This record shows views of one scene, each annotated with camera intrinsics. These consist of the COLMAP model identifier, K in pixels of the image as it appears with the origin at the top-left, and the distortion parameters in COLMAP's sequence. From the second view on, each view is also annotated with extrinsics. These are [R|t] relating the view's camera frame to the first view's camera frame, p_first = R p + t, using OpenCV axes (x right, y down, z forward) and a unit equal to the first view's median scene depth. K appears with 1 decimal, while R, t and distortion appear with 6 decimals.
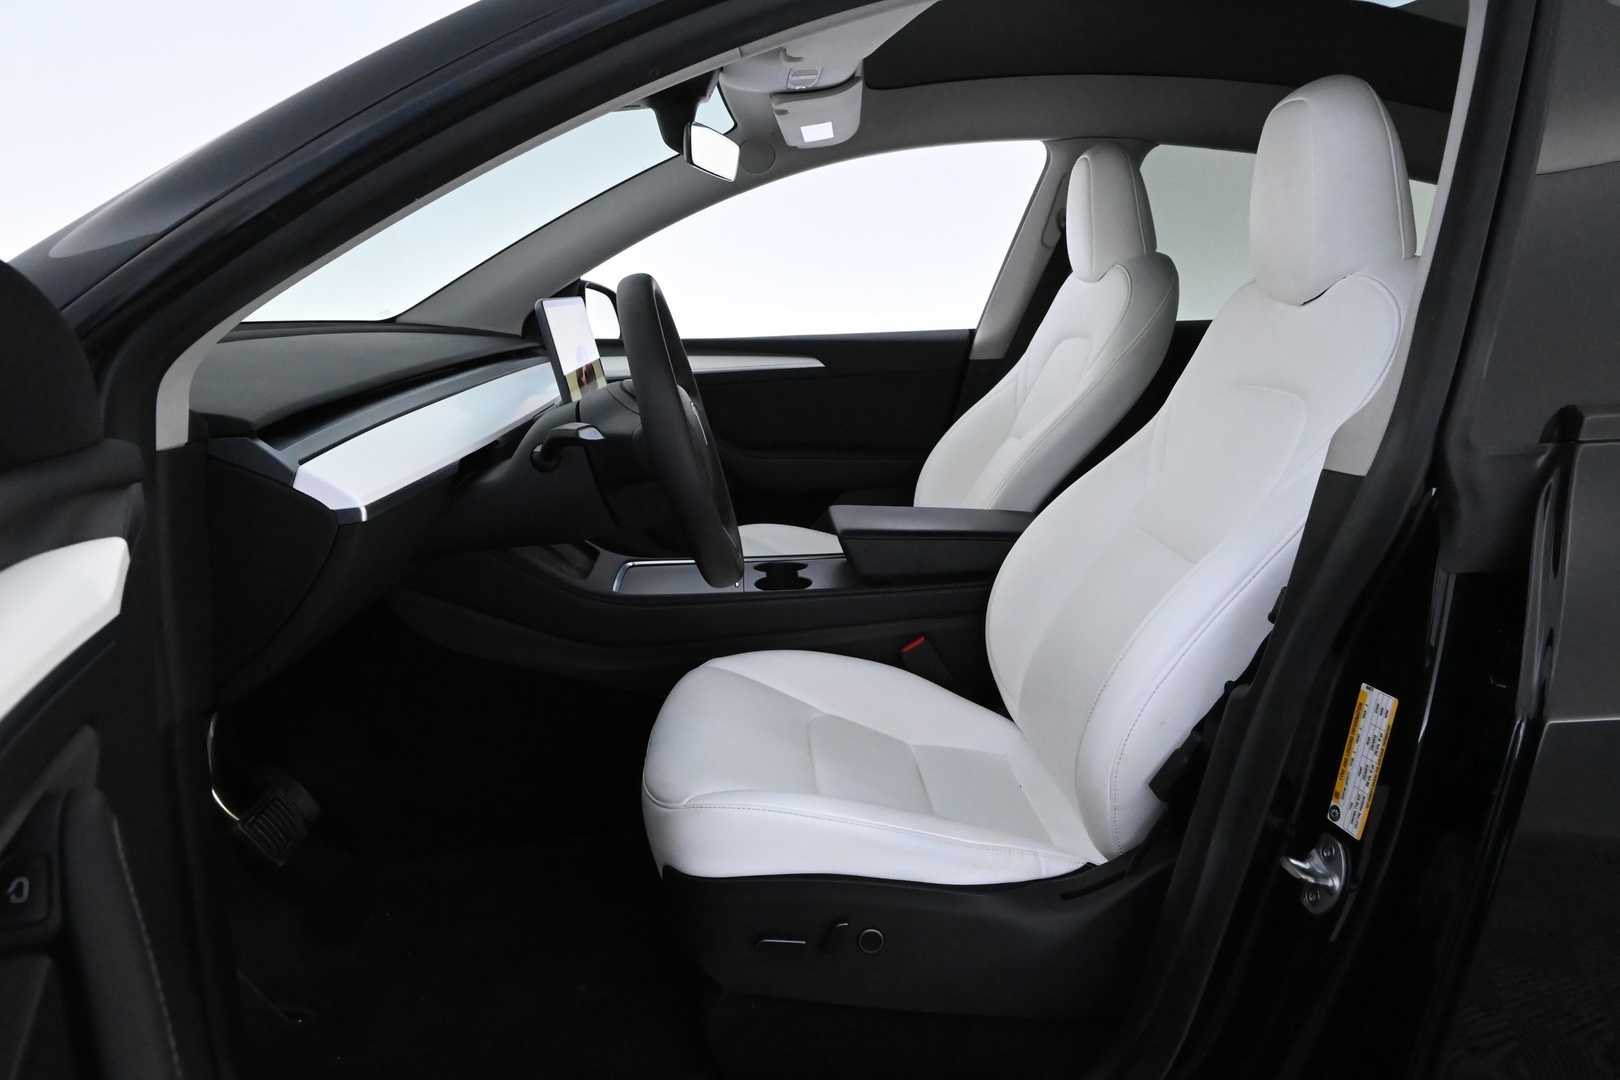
lens RADIAL K [[1085.1, 0, 810.0], [0, 1085.1, 540.0], [0, 0, 1]] dist [0.000926, -0.000084]
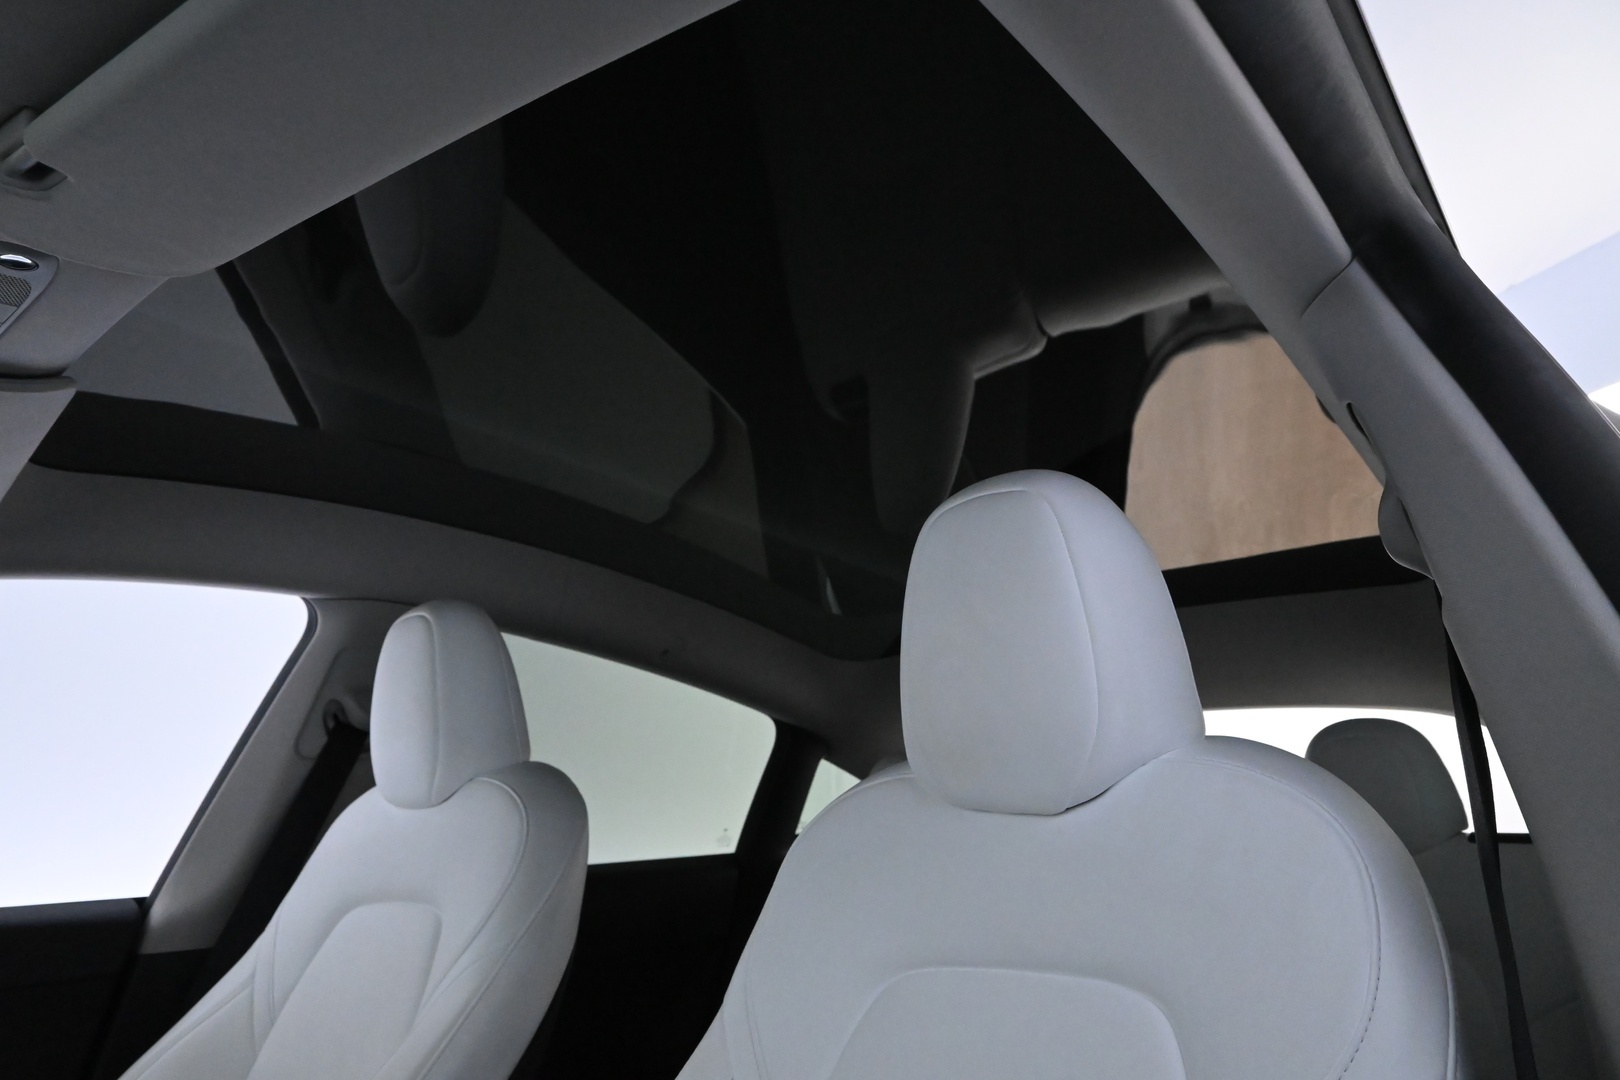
lens RADIAL K [[1085.1, 0, 810.0], [0, 1085.1, 540.0], [0, 0, 1]] dist [0.000926, -0.000084]
pose [[0.695473, 0.192633, 0.692249, -0.036906], [0.170683, 0.891533, -0.419566, -0.069661], [-0.697986, 0.409952, 0.587158, 0.381648]]
